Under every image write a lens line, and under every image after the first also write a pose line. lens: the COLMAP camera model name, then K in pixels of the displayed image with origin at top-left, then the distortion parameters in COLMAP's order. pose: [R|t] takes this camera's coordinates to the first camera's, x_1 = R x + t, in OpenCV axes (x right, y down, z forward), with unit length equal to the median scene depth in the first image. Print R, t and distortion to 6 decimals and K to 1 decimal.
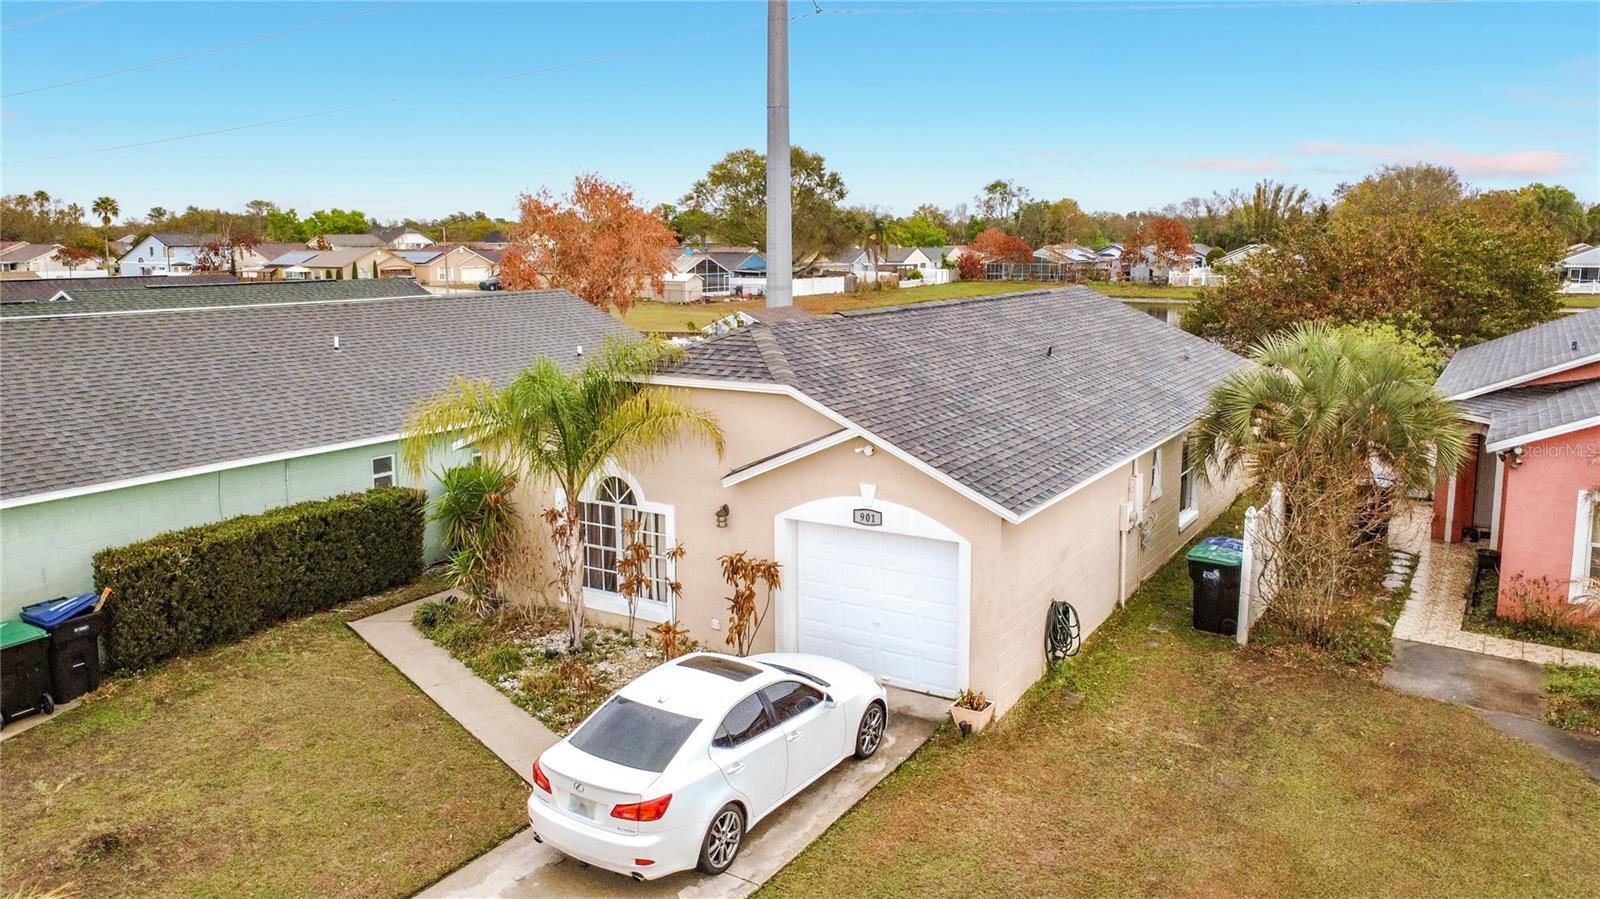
lens RADIAL K [[1167.5, 0, 796.1], [0, 1167.5, 418.7], [0, 0, 1]] dist [0.008008, 0.003104]
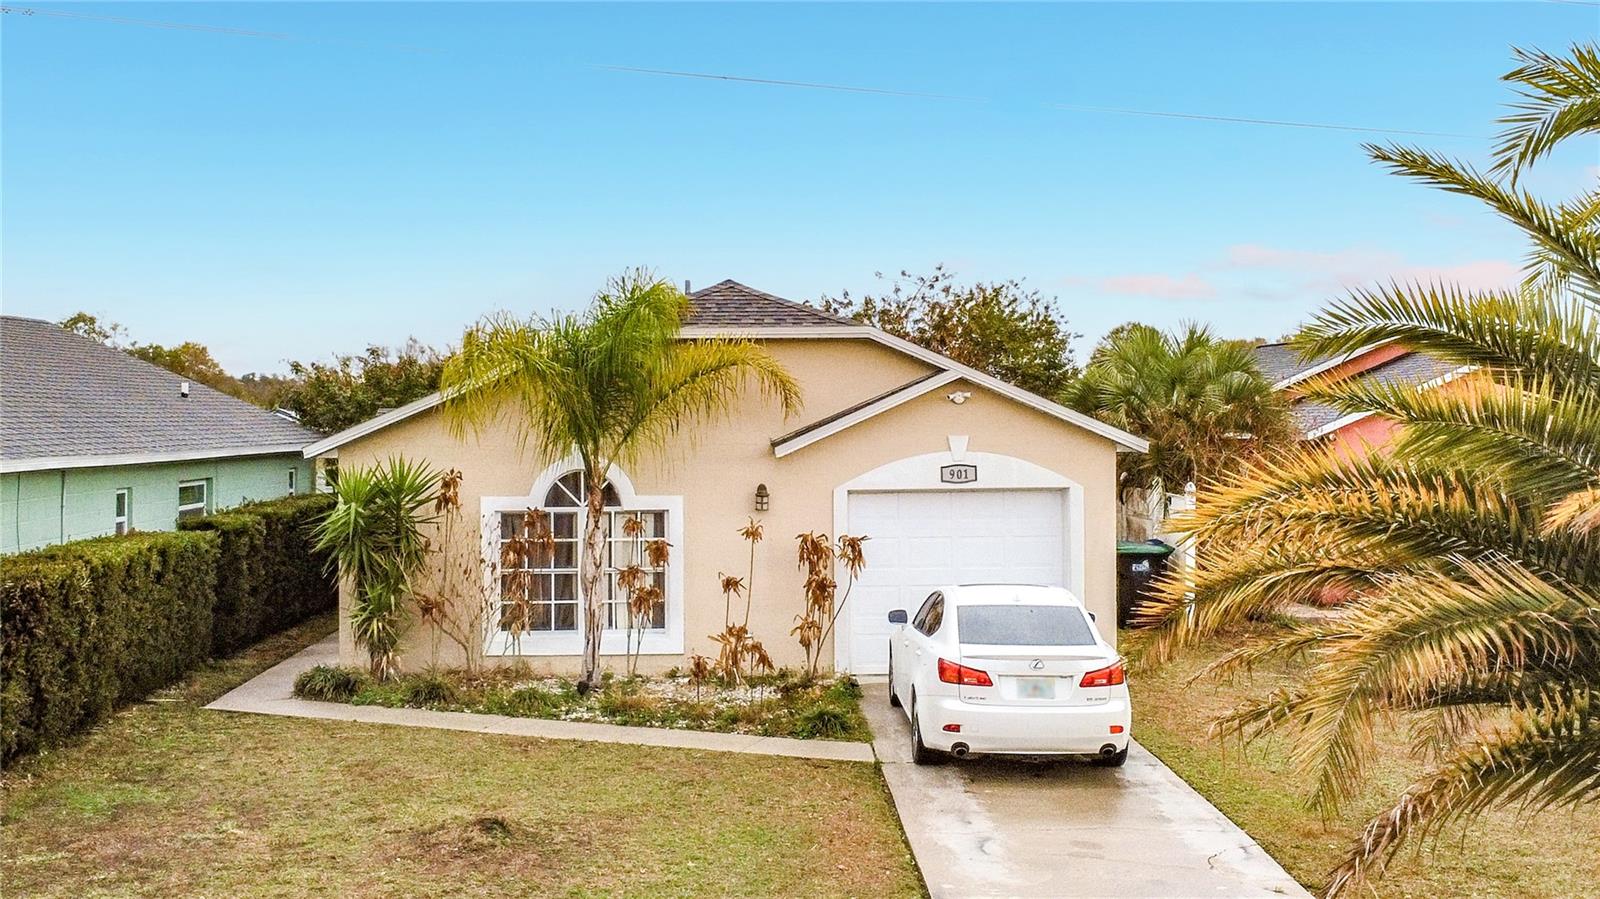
lens RADIAL K [[1767.0, 0, 800.0], [0, 1767.0, 449.5], [0, 0, 1]] dist [-0.001907, -0.004489]
pose [[0.824595, -0.010736, 0.565622, -0.198419], [0.088138, 0.990049, -0.109701, 0.050421], [-0.558816, 0.140312, 0.817336, -0.008317]]
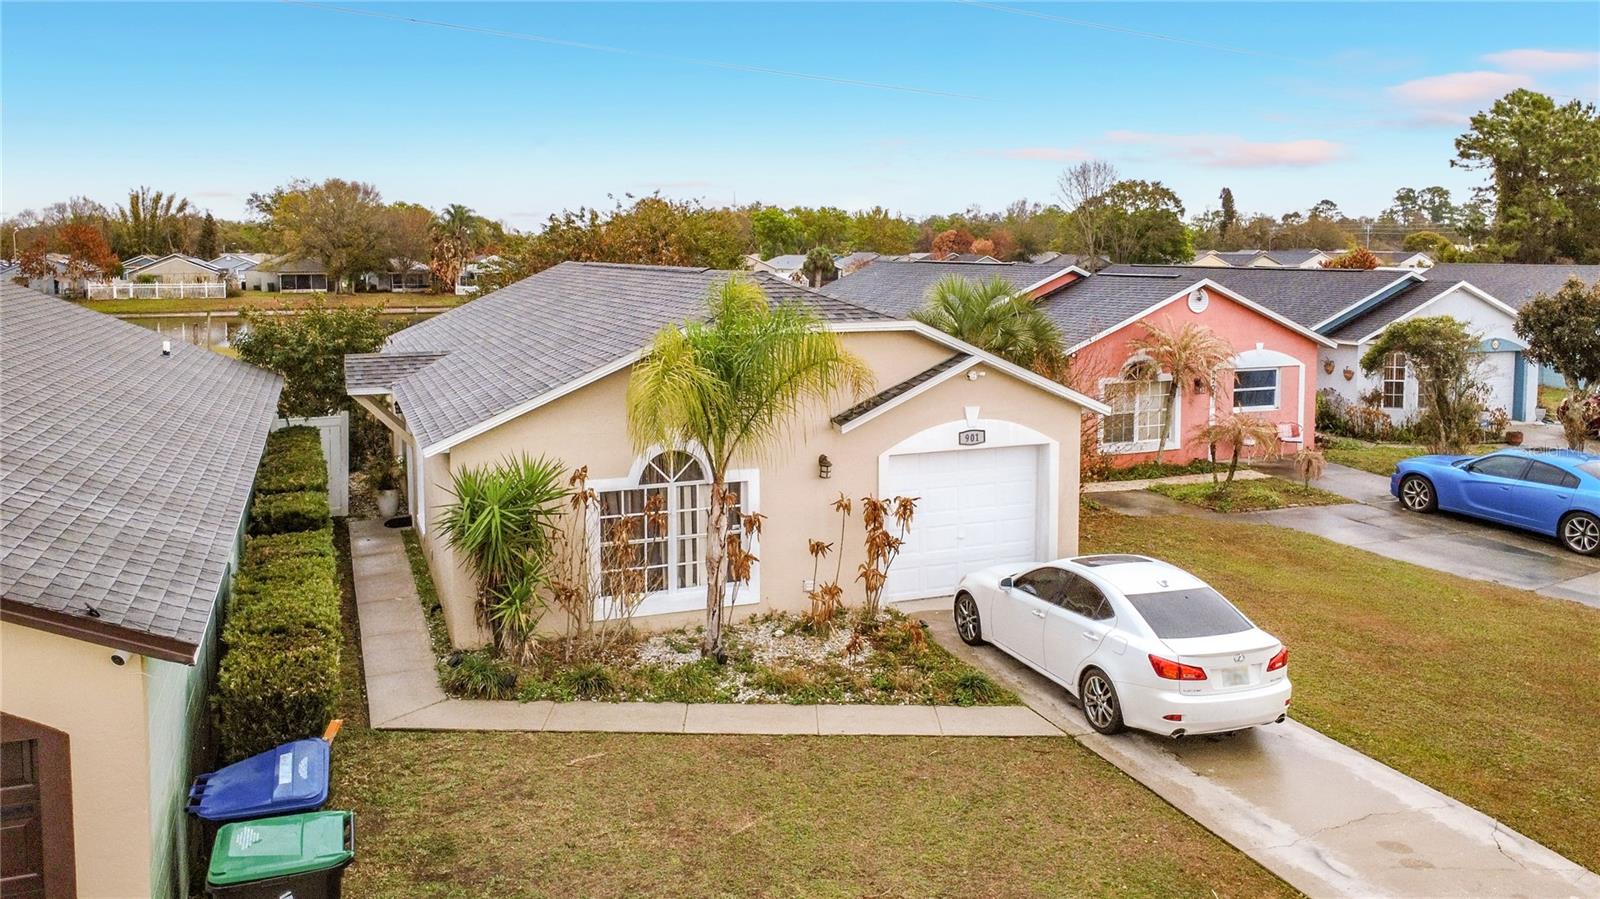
lens RADIAL K [[1194.6, 0, 803.7], [0, 1194.6, 396.0], [0, 0, 1]] dist [-0.002334, 0.002874]
pose [[0.587885, -0.091904, 0.803707, -0.228558], [0.120375, 0.992403, 0.025431, -0.000228], [-0.799938, 0.081796, 0.594482, 0.114802]]
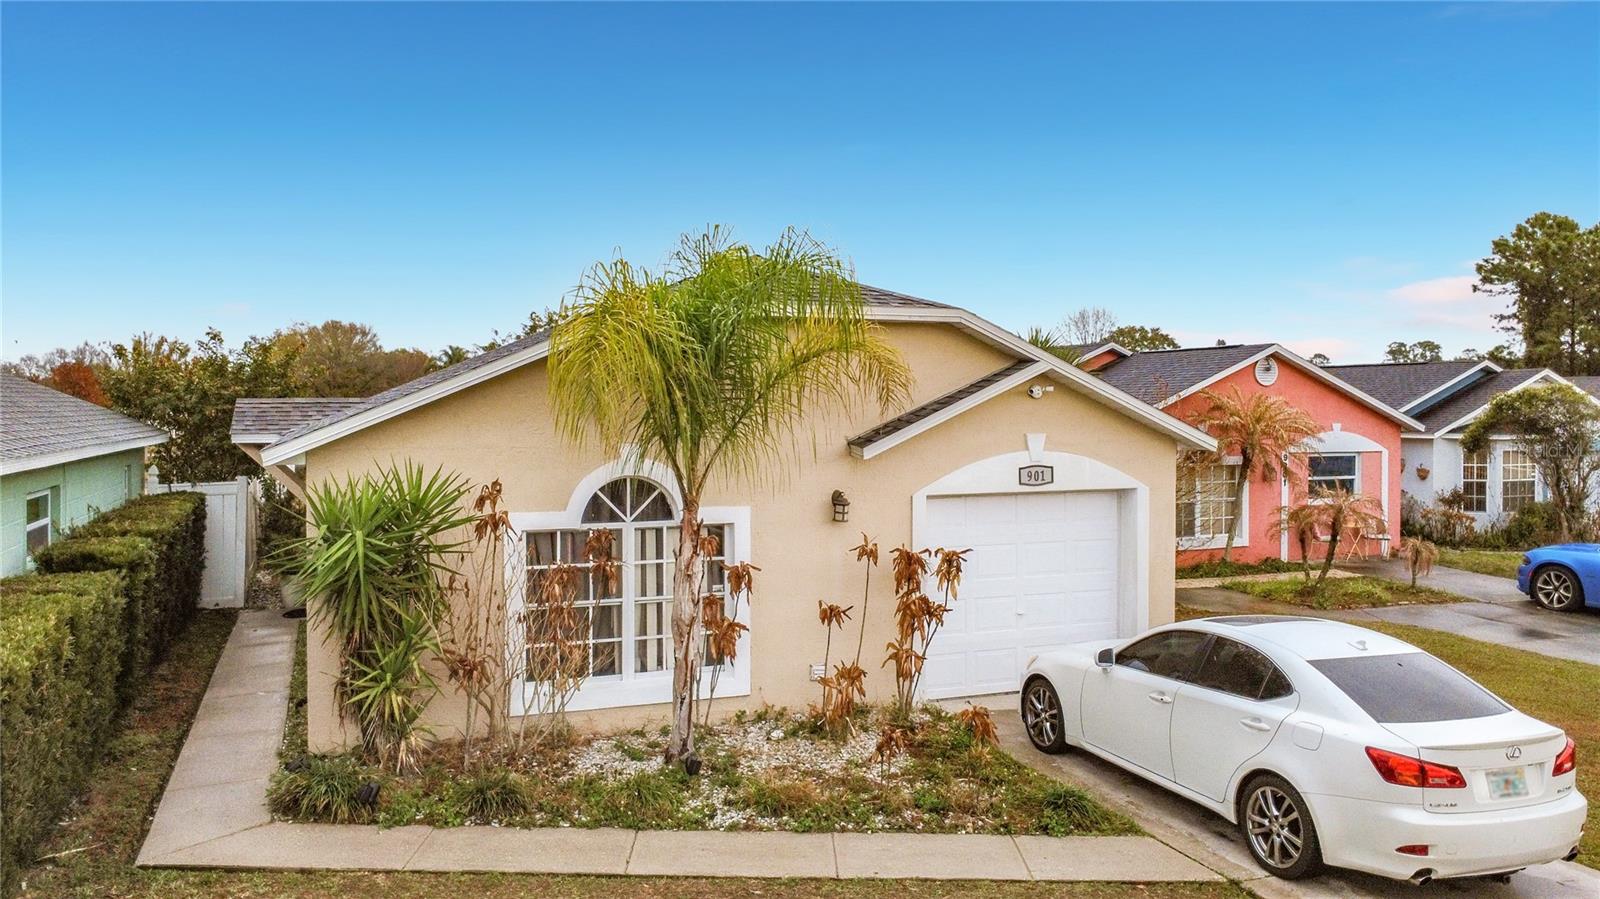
lens RADIAL K [[1177.2, 0, 800.0], [0, 1177.2, 449.5], [0, 0, 1]] dist [0.002331, -0.006982]
pose [[0.589642, -0.021304, 0.807383, -0.172767], [0.118117, 0.991179, -0.060109, 0.023880], [-0.798981, 0.130808, 0.586957, 0.161201]]
